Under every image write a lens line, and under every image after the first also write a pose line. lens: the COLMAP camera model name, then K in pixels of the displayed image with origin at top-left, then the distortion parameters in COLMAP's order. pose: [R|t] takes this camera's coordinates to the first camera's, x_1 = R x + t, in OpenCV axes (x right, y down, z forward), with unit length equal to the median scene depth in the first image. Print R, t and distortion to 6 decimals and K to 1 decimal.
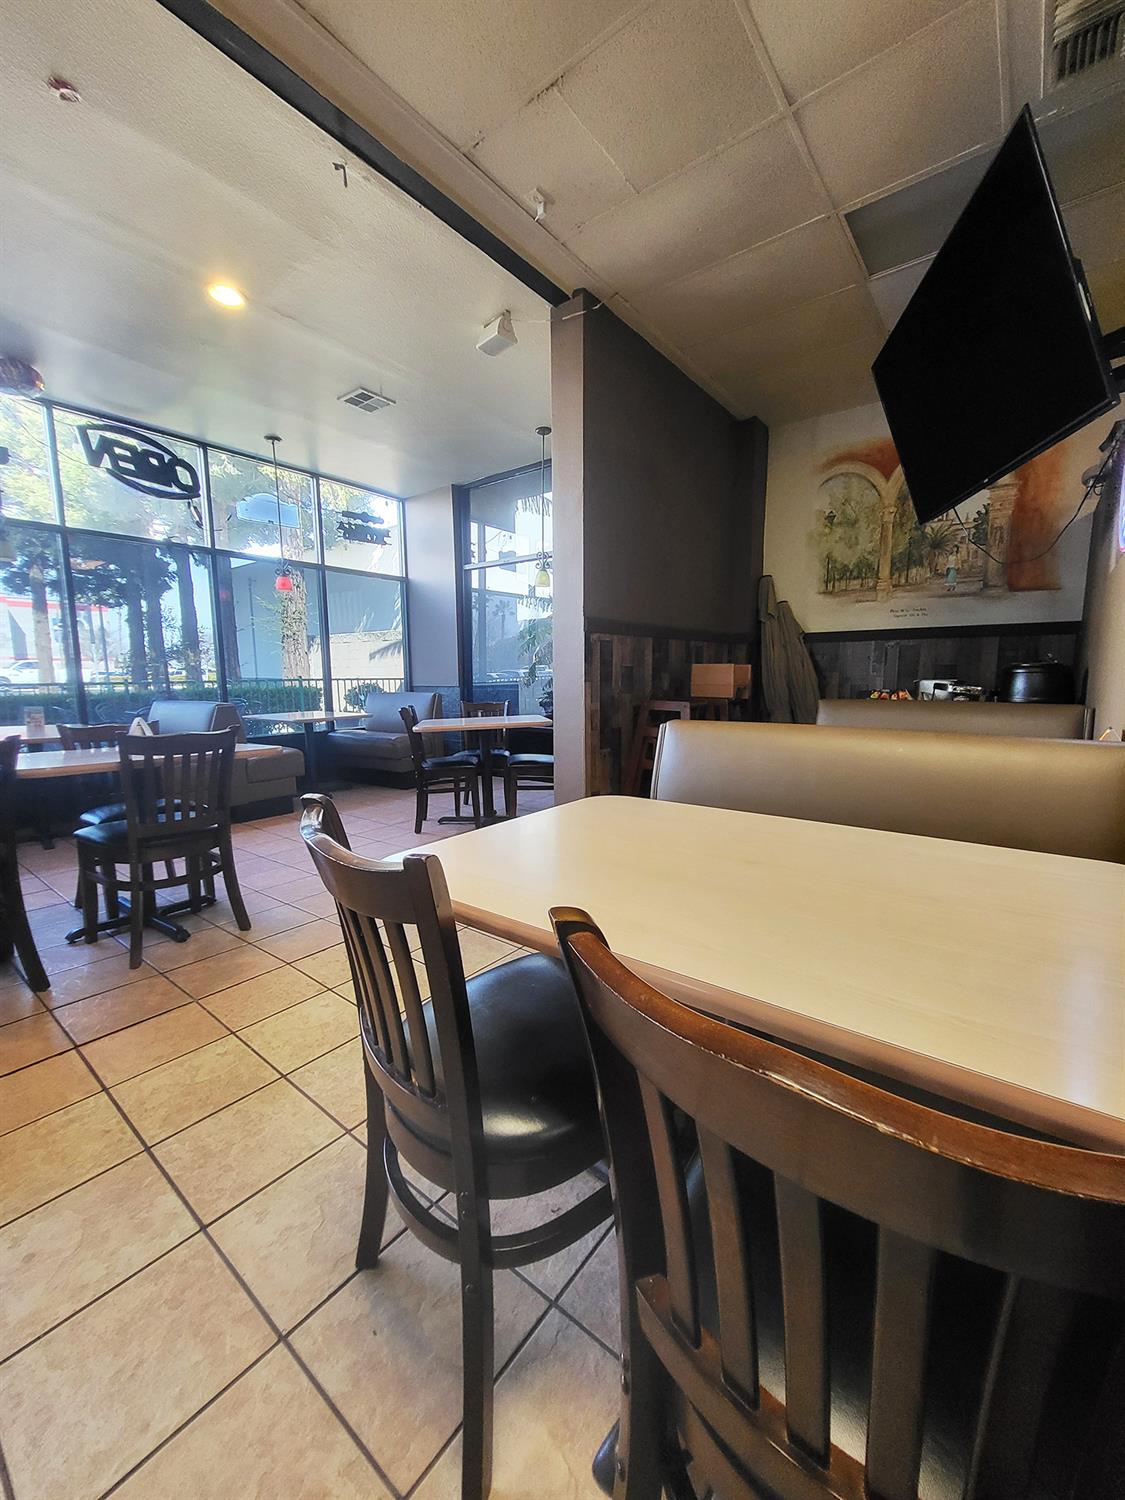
lens RADIAL K [[594.4, 0, 562.5], [0, 594.4, 750.0], [0, 0, 1]] dist [-0.001514, -0.000306]
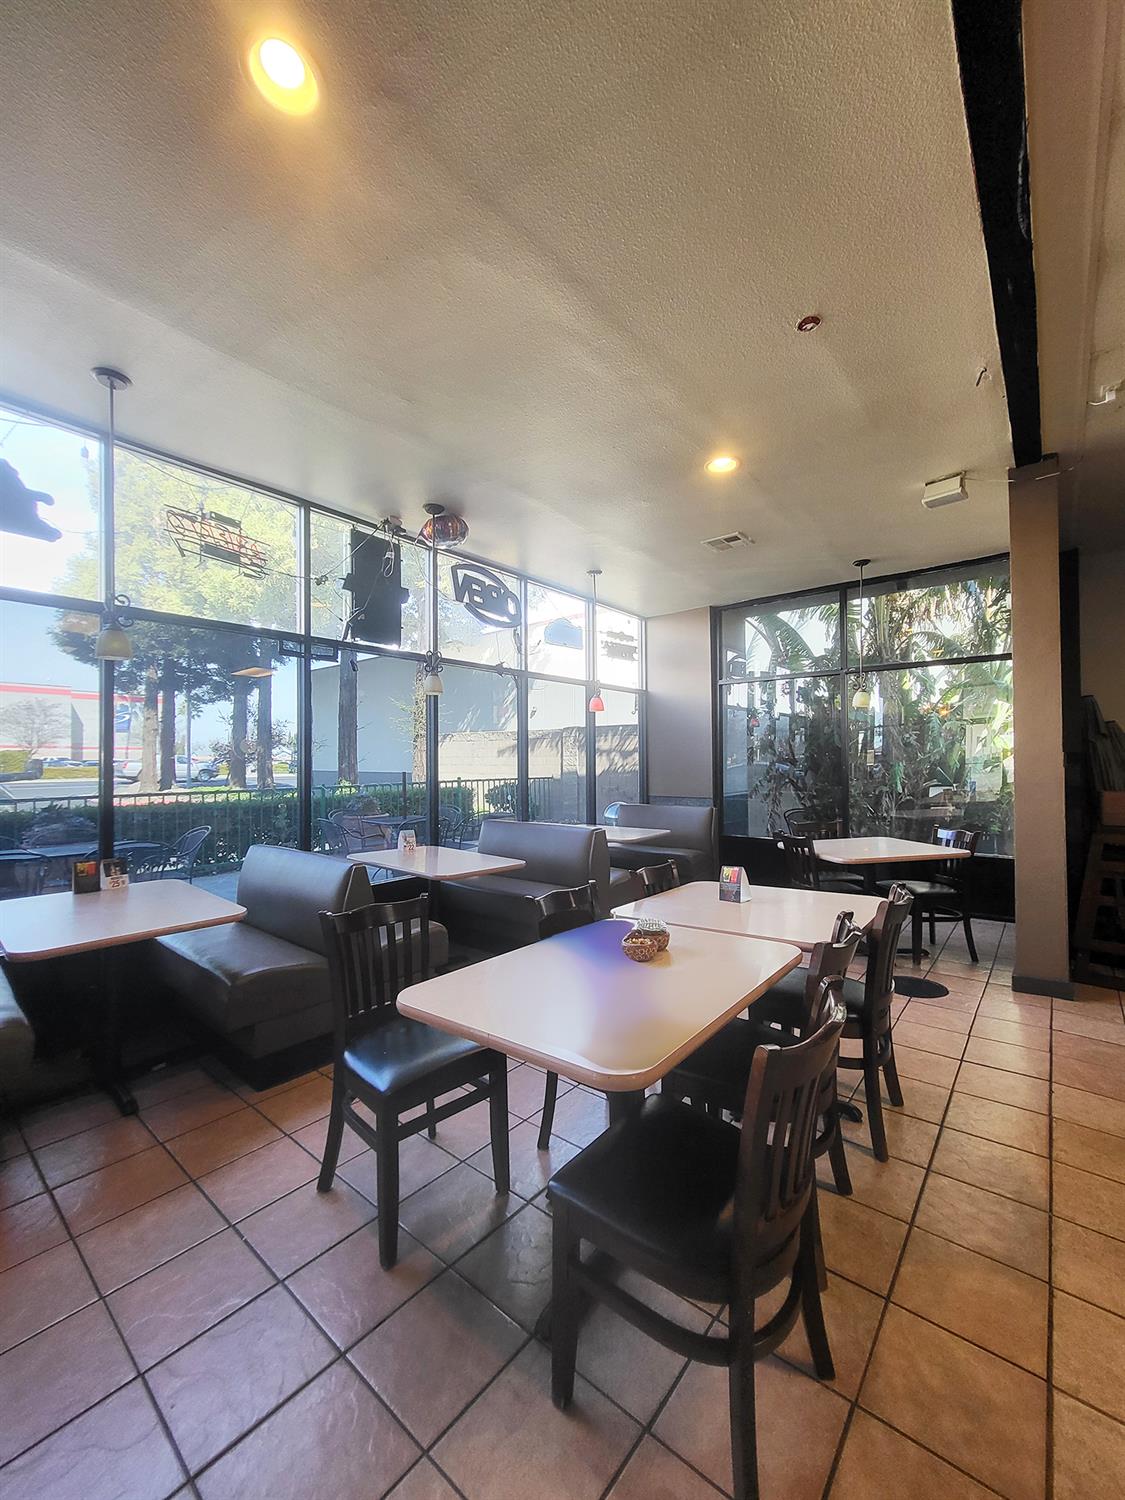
lens RADIAL K [[594.4, 0, 562.5], [0, 594.4, 750.0], [0, 0, 1]] dist [-0.001514, -0.000306]
pose [[0.999863, -0.003952, -0.016051, -0.417084], [0.001676, 0.990228, -0.139445, -0.050393], [0.016445, 0.139400, 0.990100, -0.001178]]
